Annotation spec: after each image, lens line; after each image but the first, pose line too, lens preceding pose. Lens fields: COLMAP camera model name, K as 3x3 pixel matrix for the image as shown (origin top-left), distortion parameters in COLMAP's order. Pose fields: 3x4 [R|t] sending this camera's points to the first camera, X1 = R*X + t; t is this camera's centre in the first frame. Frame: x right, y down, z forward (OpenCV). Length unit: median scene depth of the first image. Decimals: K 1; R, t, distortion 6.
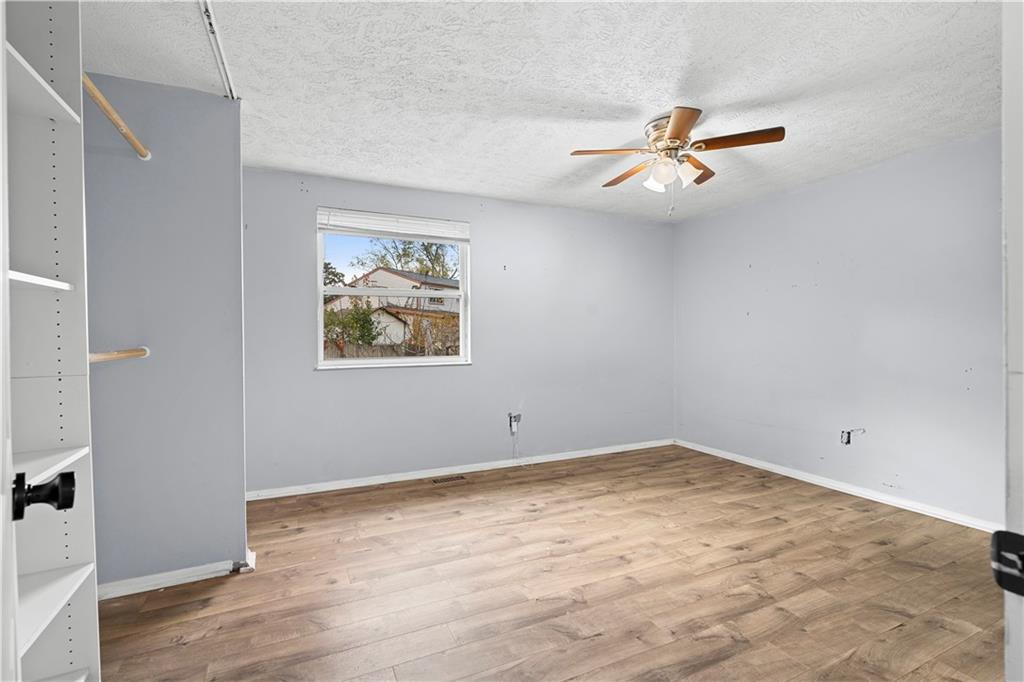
lens RADIAL K [[464.7, 0, 515.2], [0, 464.7, 344.4], [0, 0, 1]] dist [-0.011903, 0.003822]
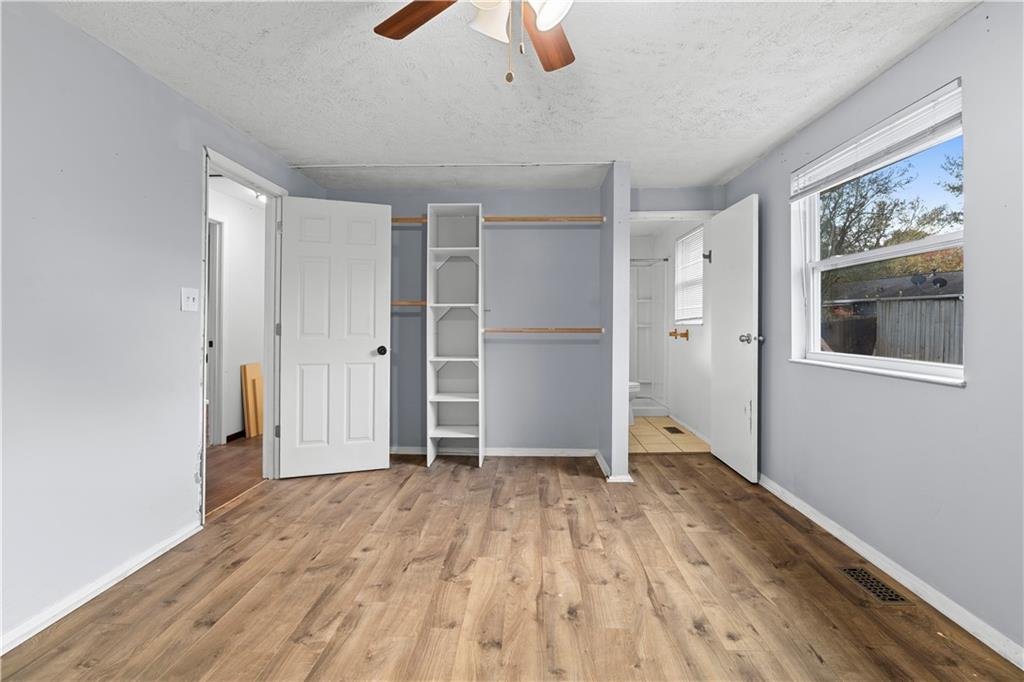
lens RADIAL K [[464.7, 0, 501.7], [0, 464.7, 320.0], [0, 0, 1]] dist [-0.011903, 0.003822]
pose [[-0.475841, -0.001020, -0.879531, 0.814714], [-0.019483, 0.999766, 0.009382, -0.026365], [0.879316, 0.021600, -0.475749, 1.295465]]
